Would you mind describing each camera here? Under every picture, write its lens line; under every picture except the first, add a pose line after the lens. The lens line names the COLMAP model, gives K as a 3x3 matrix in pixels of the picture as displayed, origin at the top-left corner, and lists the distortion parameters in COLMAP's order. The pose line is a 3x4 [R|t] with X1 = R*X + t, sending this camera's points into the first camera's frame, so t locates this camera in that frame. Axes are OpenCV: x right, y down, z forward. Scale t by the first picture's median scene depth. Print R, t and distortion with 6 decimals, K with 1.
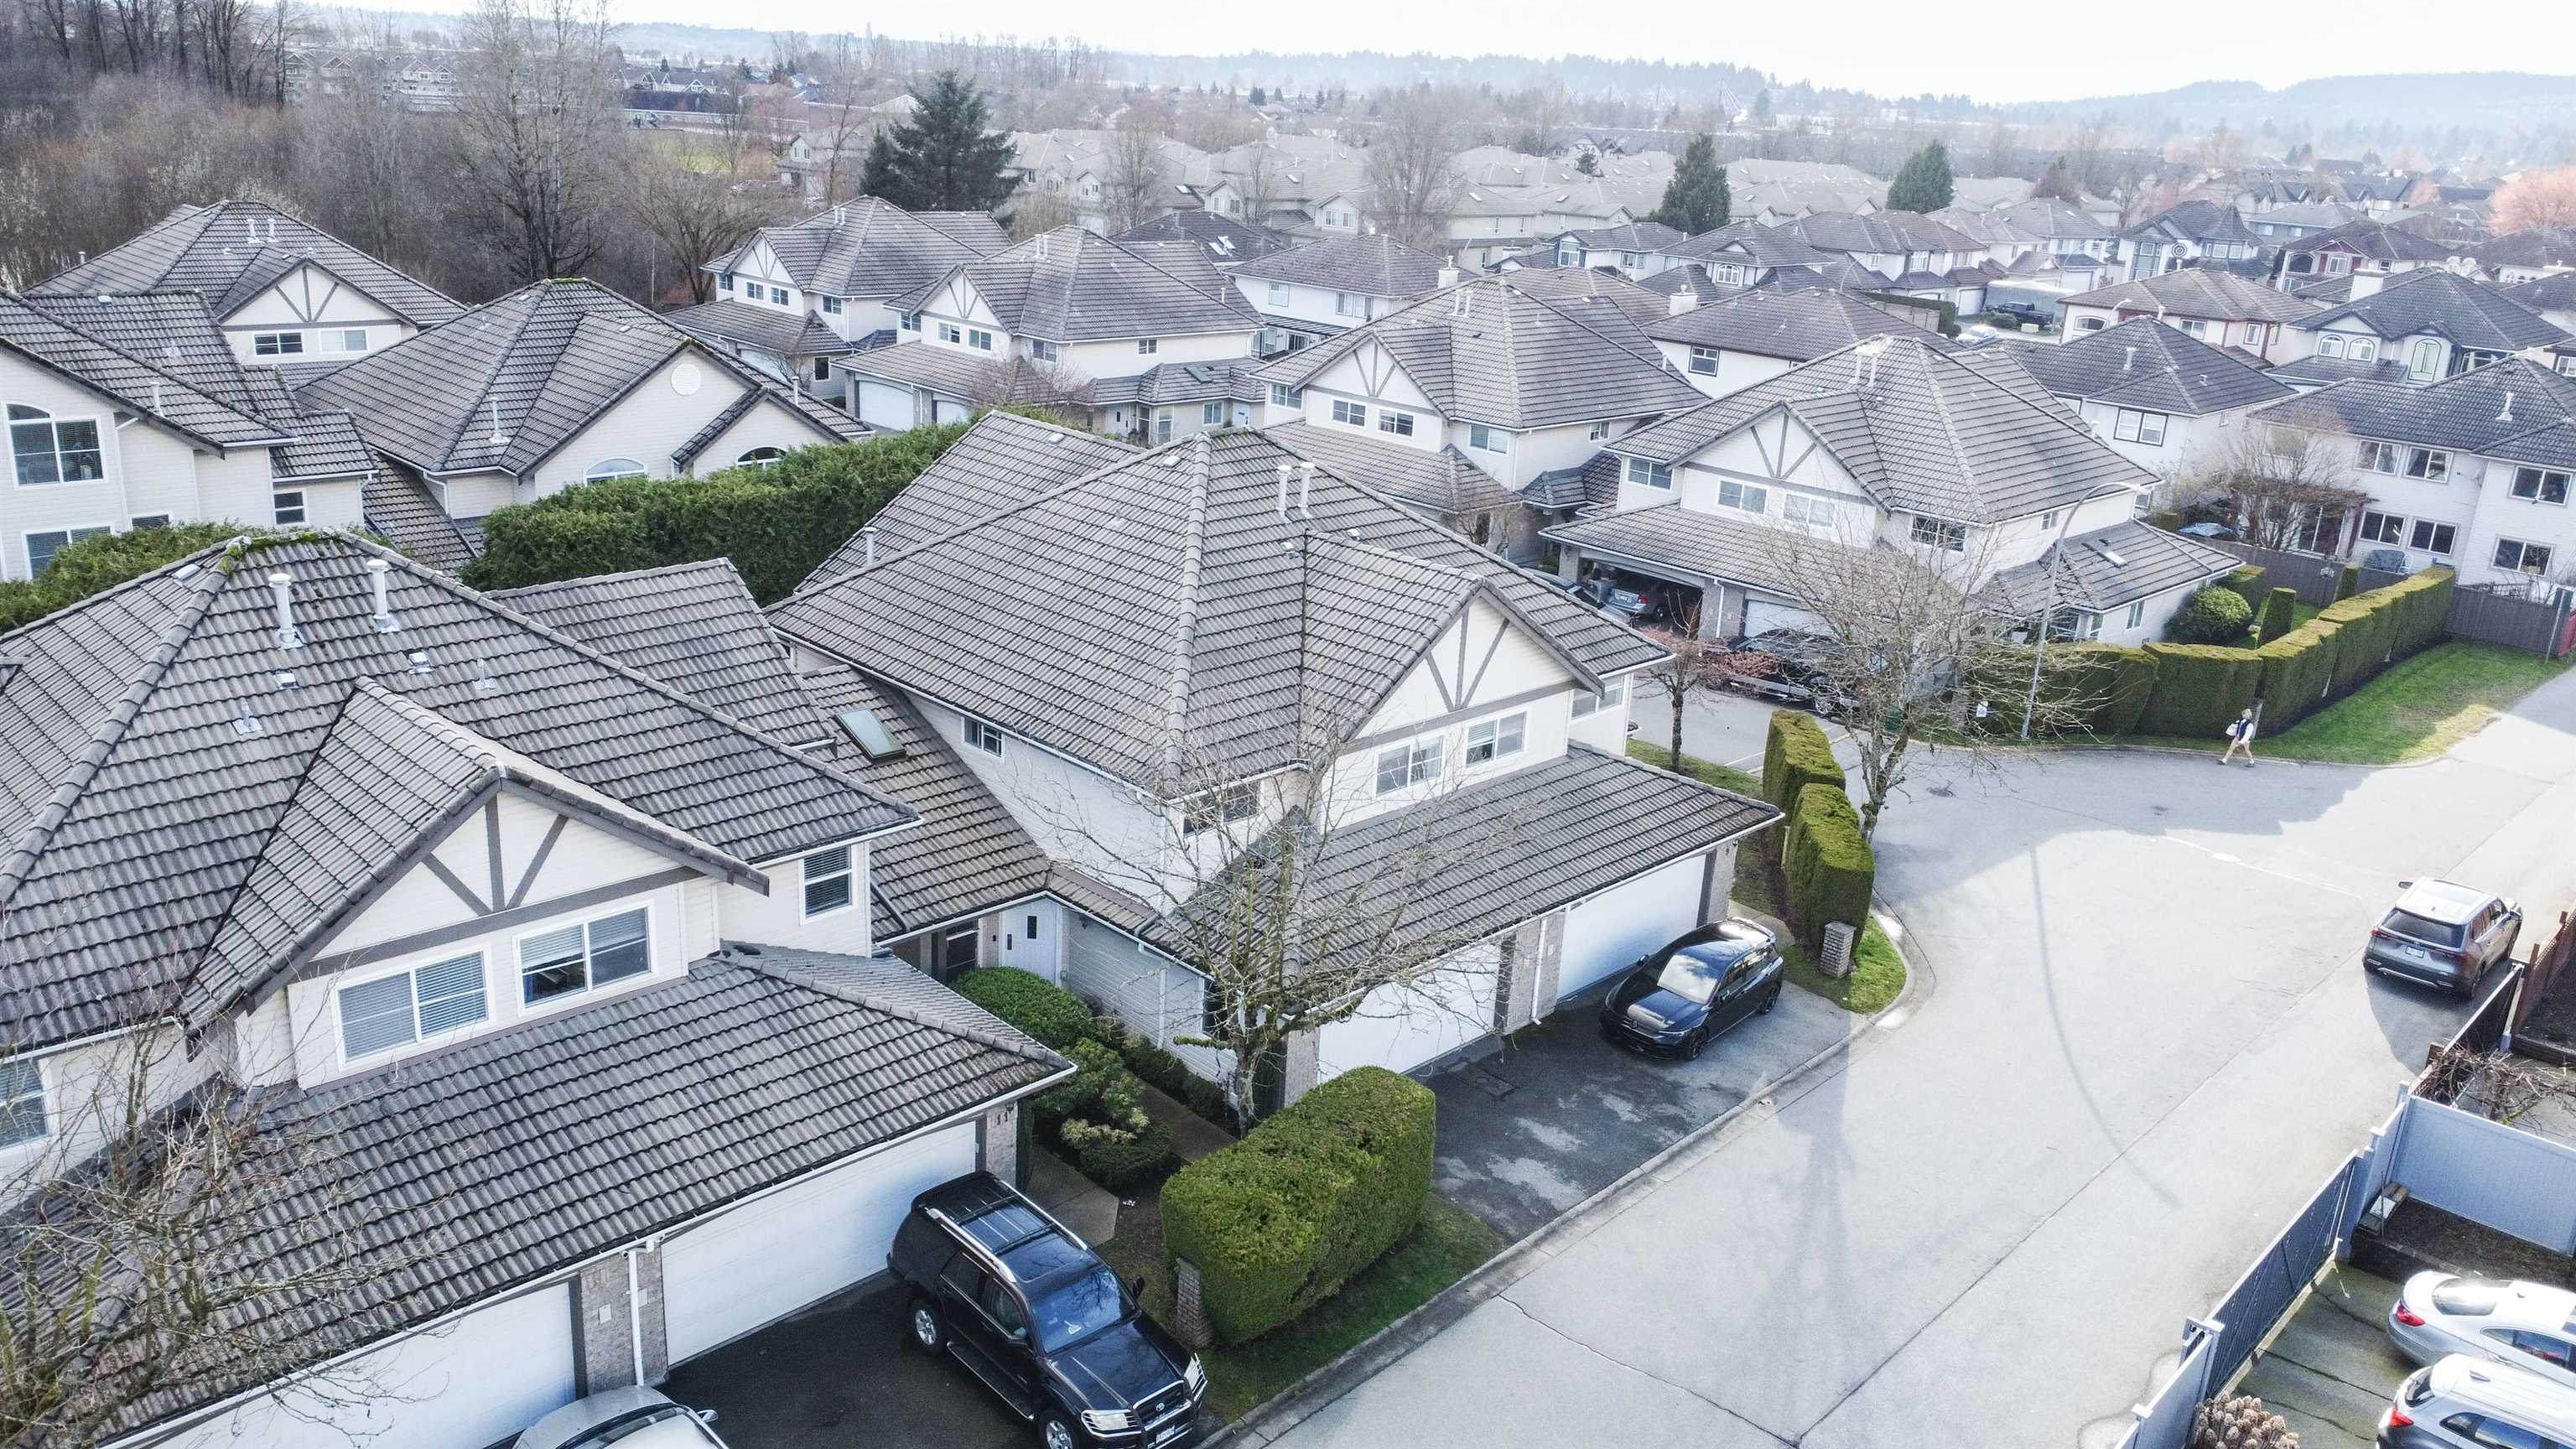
lens RADIAL K [[1885.3, 0, 1267.2], [0, 1885.3, 719.9], [0, 0, 1]] dist [0.018085, -0.001123]
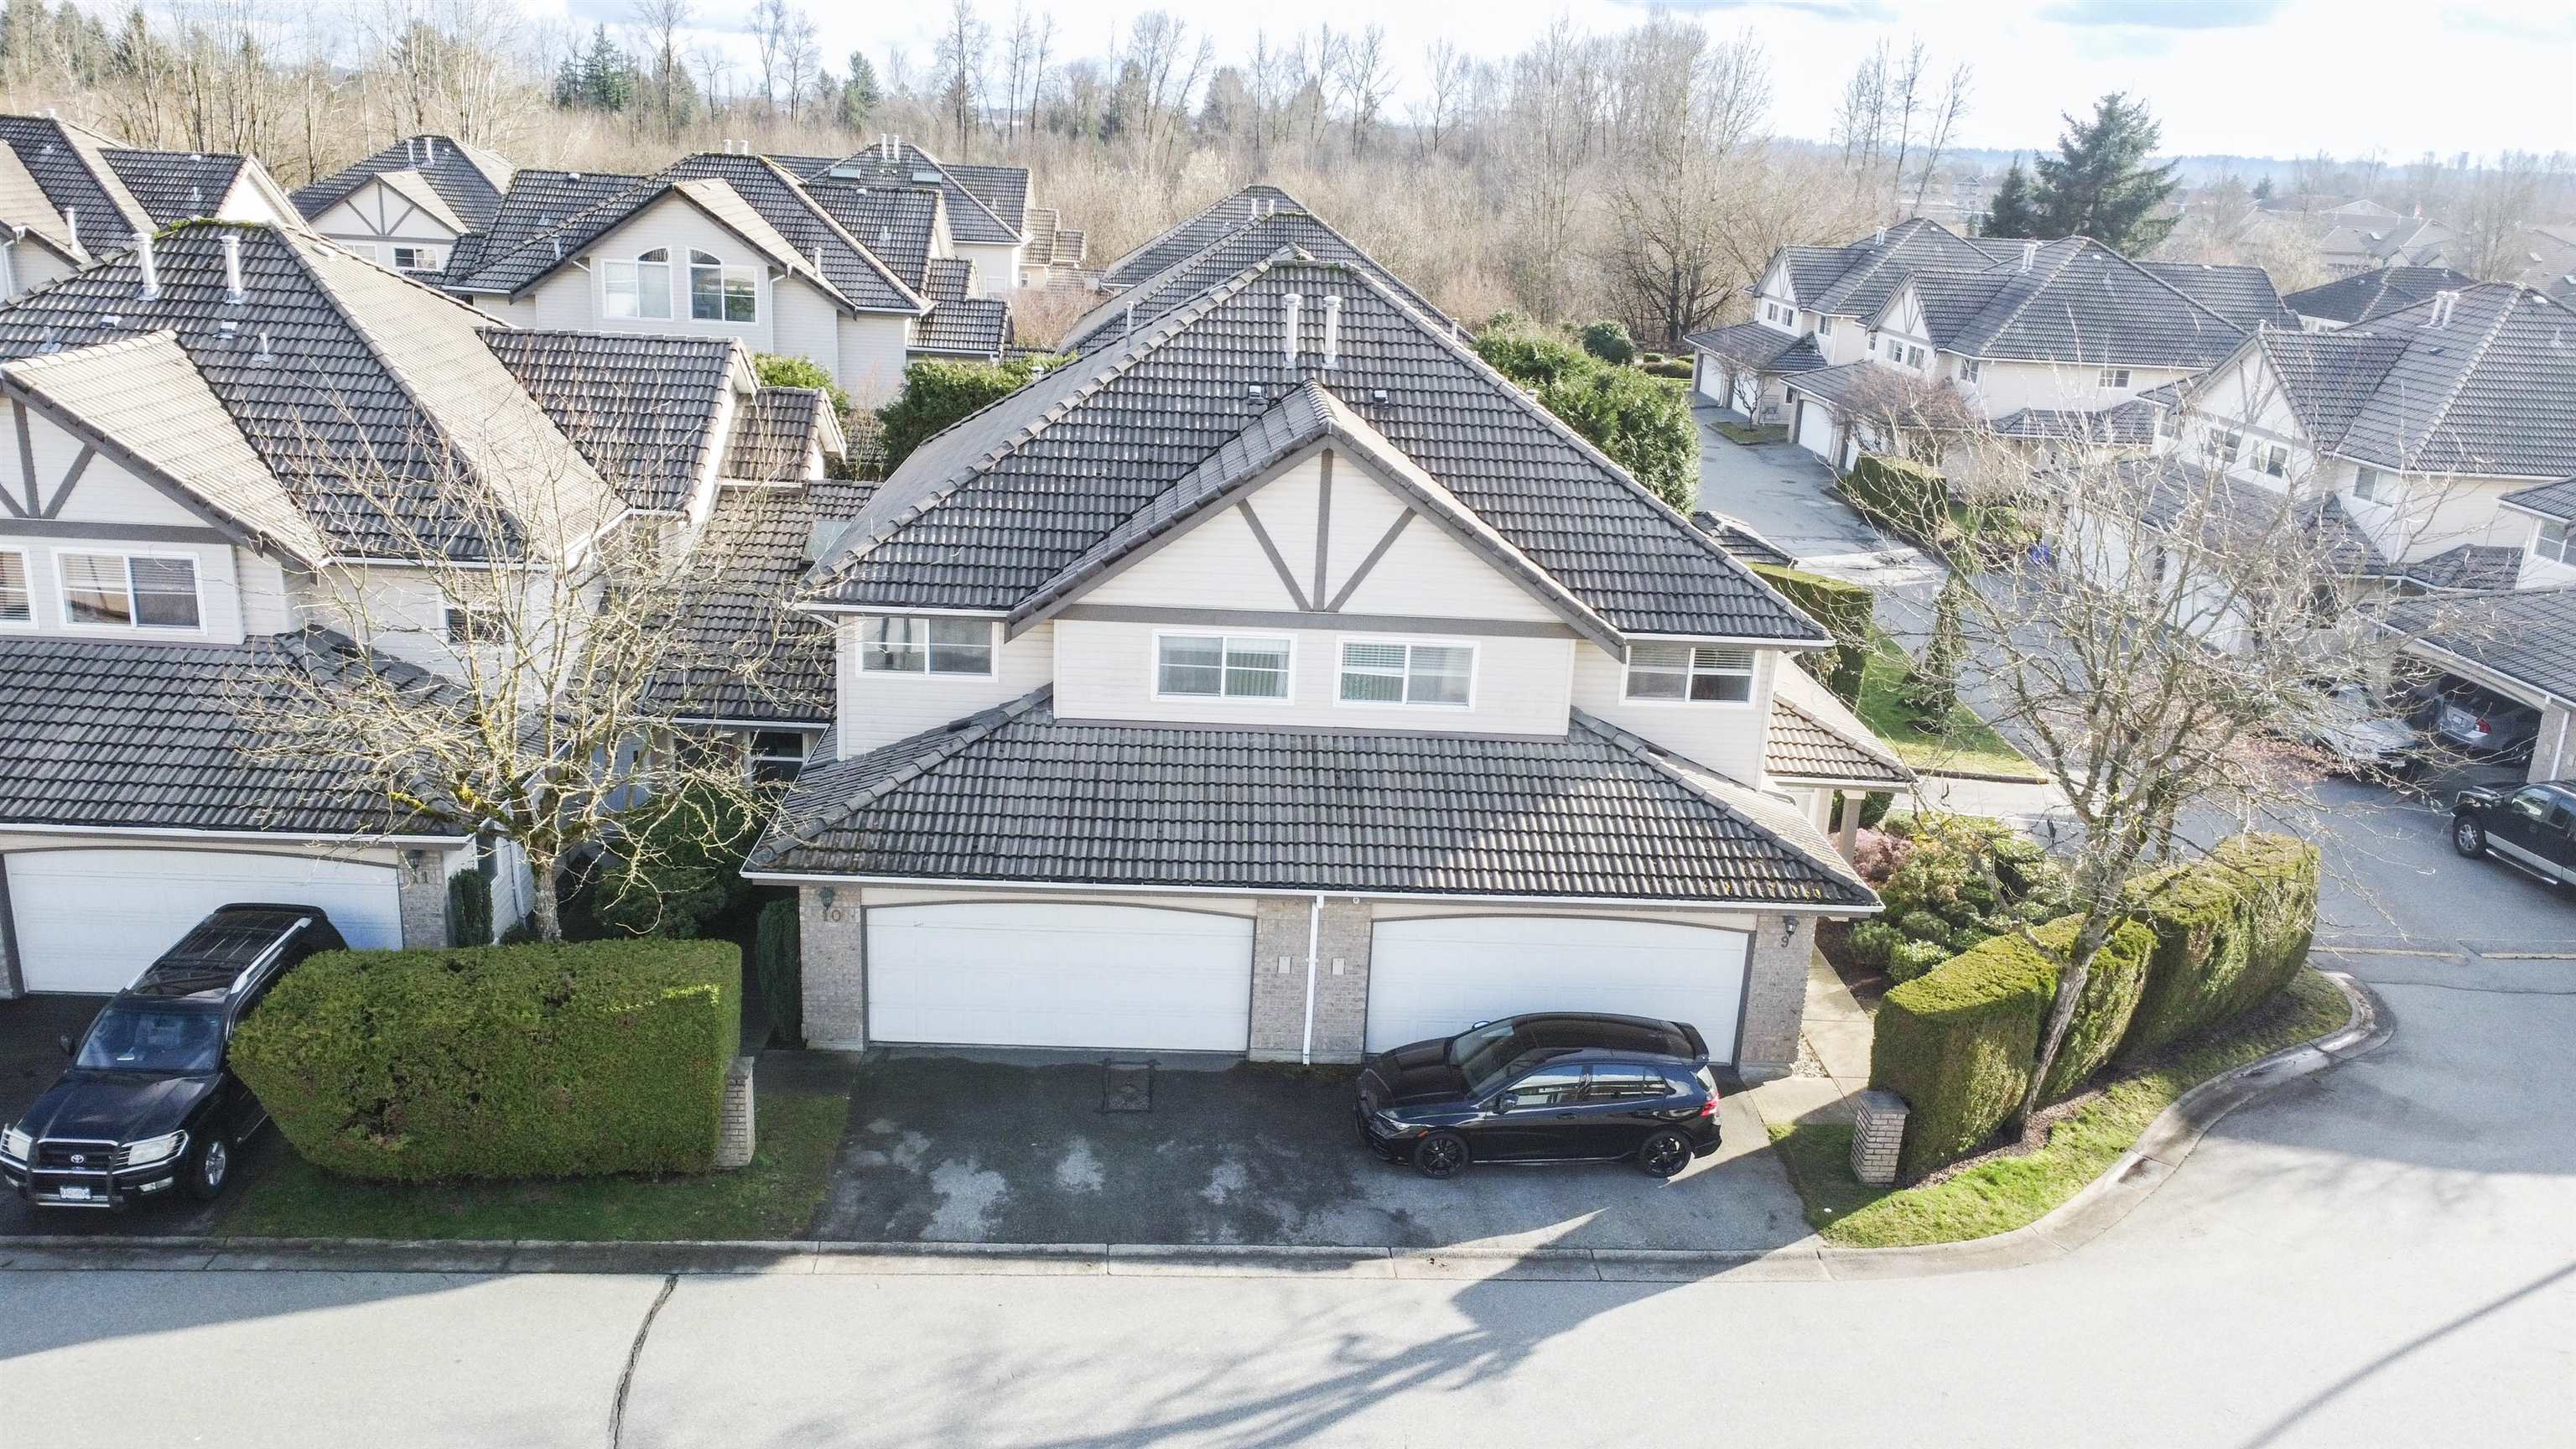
lens RADIAL K [[1885.3, 0, 1267.2], [0, 1885.3, 719.9], [0, 0, 1]] dist [0.018085, -0.001123]
pose [[0.746208, 0.182780, -0.640130, 0.544662], [-0.221499, 0.974952, 0.020179, 0.024489], [0.627784, 0.126730, 0.768002, 0.422956]]
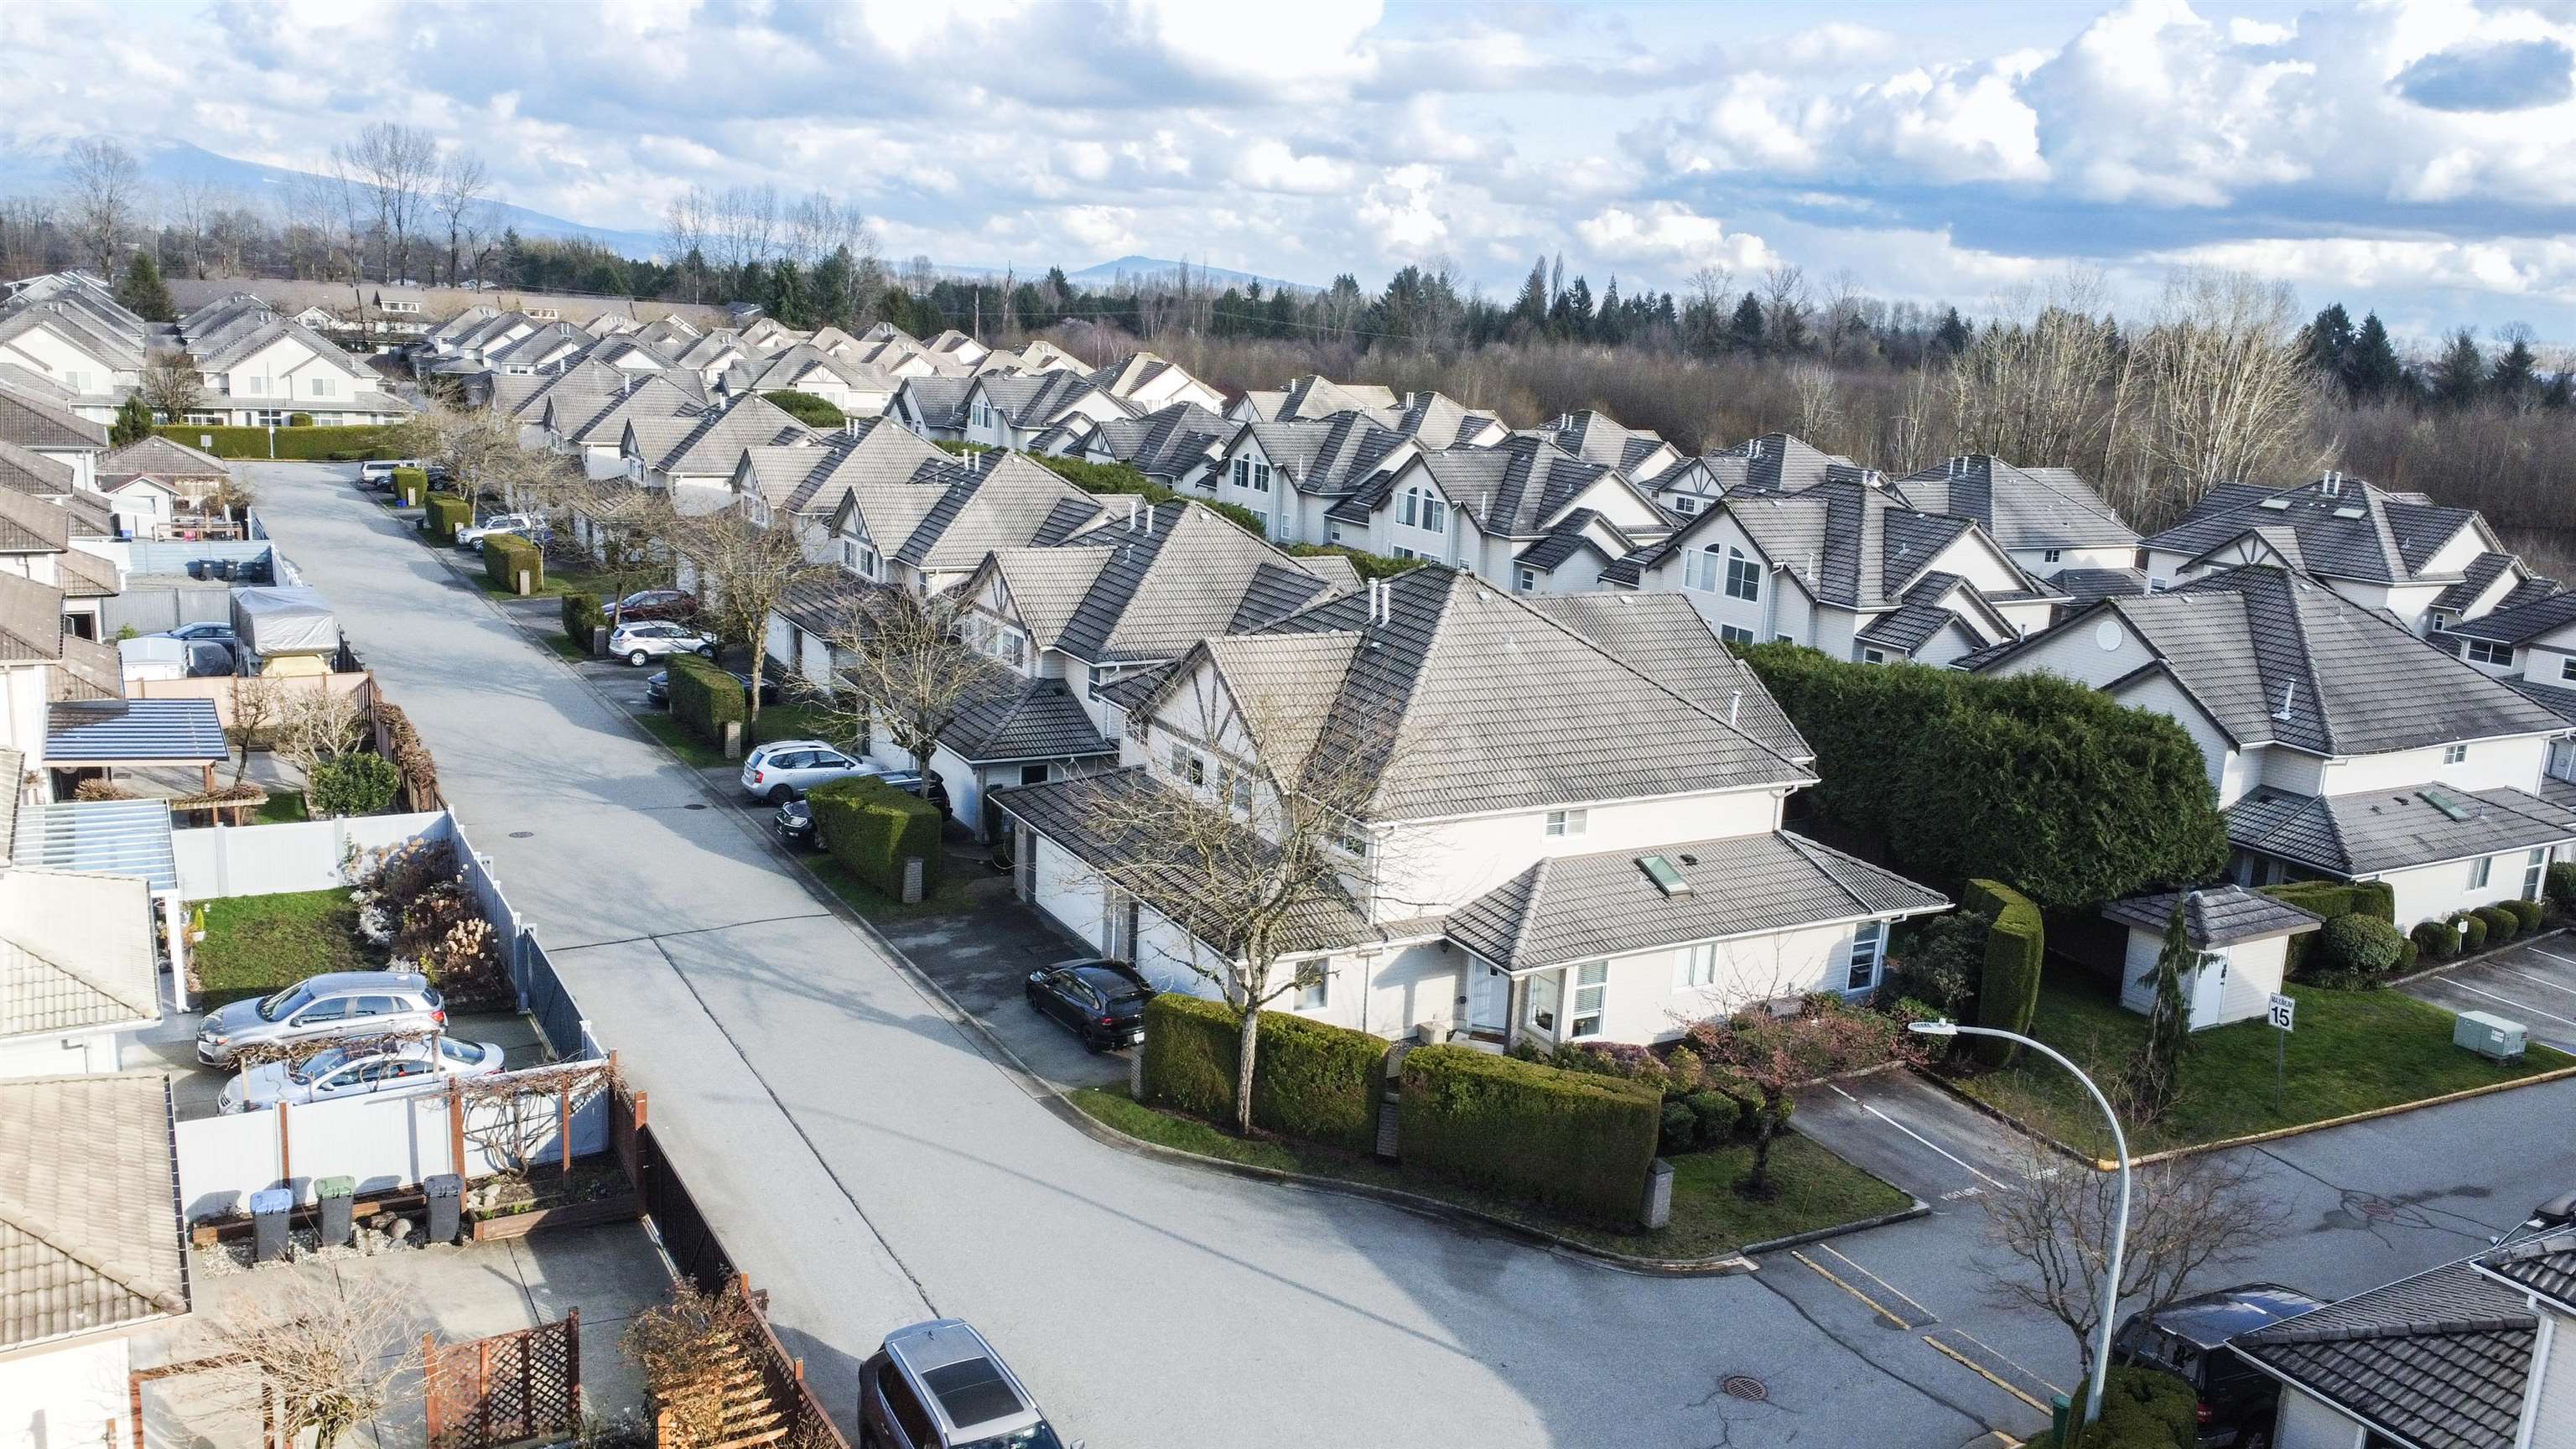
lens RADIAL K [[1885.3, 0, 1267.2], [0, 1885.3, 719.9], [0, 0, 1]] dist [0.018085, -0.001123]
pose [[-0.251147, 0.142115, -0.957459, 1.288415], [-0.370396, 0.899767, 0.230708, -0.320797], [0.894277, 0.412581, -0.173335, 1.214570]]
